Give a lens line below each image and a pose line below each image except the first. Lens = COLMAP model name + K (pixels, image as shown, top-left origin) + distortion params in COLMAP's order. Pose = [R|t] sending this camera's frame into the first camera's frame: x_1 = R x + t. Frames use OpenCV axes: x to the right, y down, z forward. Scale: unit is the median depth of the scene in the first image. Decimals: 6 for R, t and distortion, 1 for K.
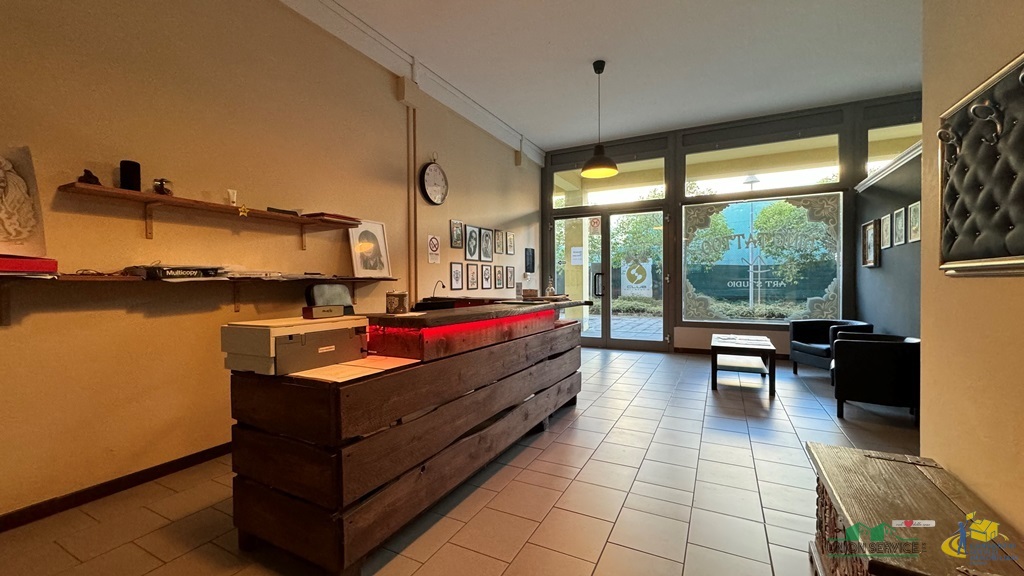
lens RADIAL K [[406.7, 0, 512.6], [0, 406.7, 288.4], [0, 0, 1]] dist [-0.000184, 0.000130]
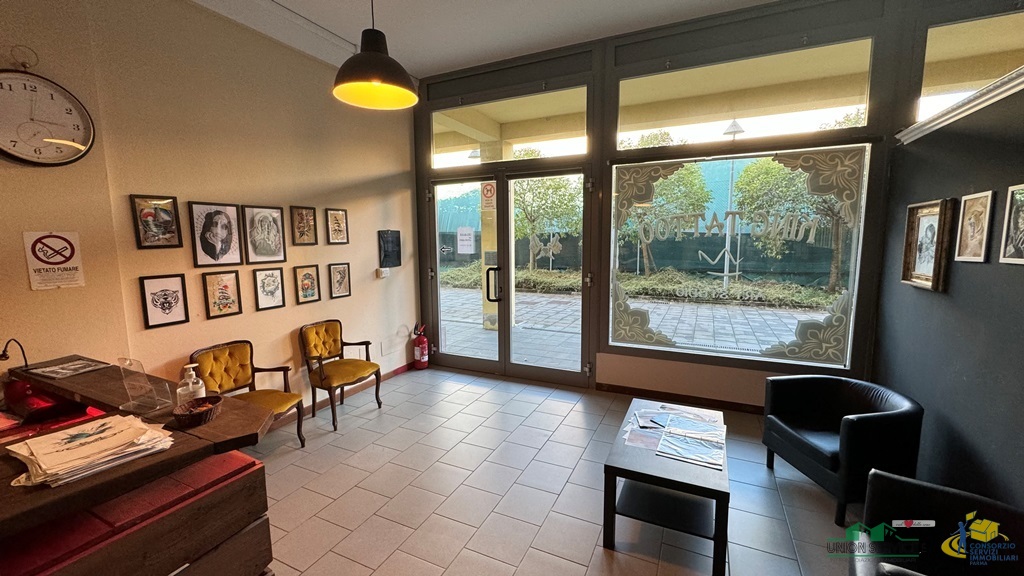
lens RADIAL K [[406.7, 0, 512.4], [0, 406.7, 288.1], [0, 0, 1]] dist [-0.000184, 0.000130]
pose [[0.999496, -0.005524, 0.031258, 0.340843], [0.002209, 0.994459, 0.105106, -0.113953], [-0.031666, -0.104984, 0.993970, 0.506275]]
